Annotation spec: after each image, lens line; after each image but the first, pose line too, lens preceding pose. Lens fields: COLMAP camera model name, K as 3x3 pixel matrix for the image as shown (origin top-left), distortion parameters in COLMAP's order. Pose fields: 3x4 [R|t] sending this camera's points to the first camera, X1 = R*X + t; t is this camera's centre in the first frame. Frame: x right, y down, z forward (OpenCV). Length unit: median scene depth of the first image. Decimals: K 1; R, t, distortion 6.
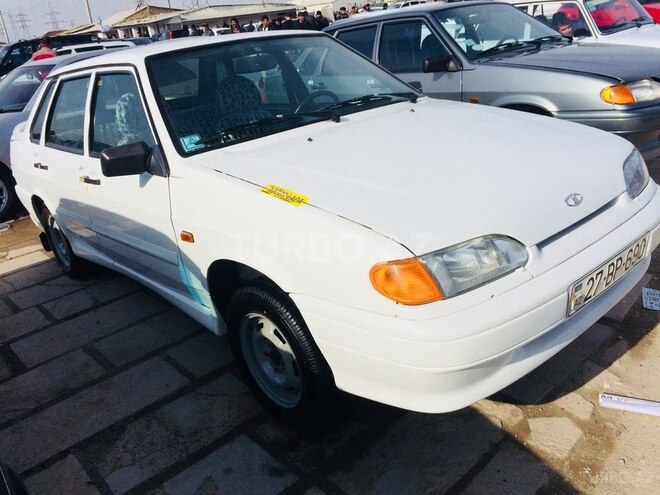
lens RADIAL K [[559.5, 0, 330.0], [0, 559.5, 247.5], [0, 0, 1]] dist [0.054456, -0.000808]
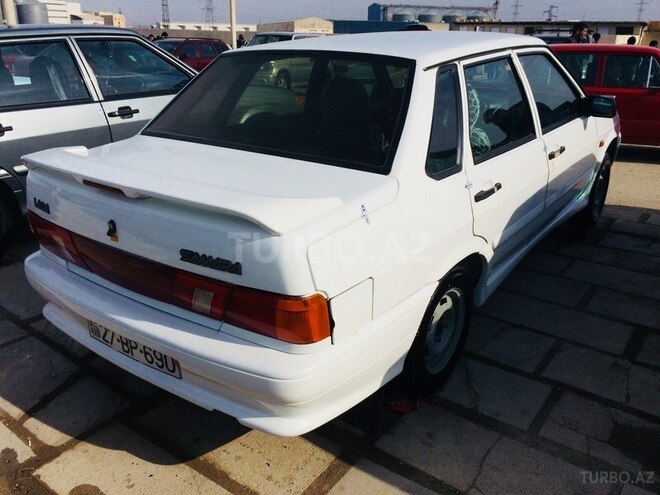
lens RADIAL K [[559.5, 0, 330.0], [0, 559.5, 247.5], [0, 0, 1]] dist [0.054456, -0.000808]
pose [[-0.209461, -0.232931, 0.949668, -1.303953], [0.366629, 0.881650, 0.297112, -0.408141], [-0.906482, 0.410410, -0.099272, 1.476474]]
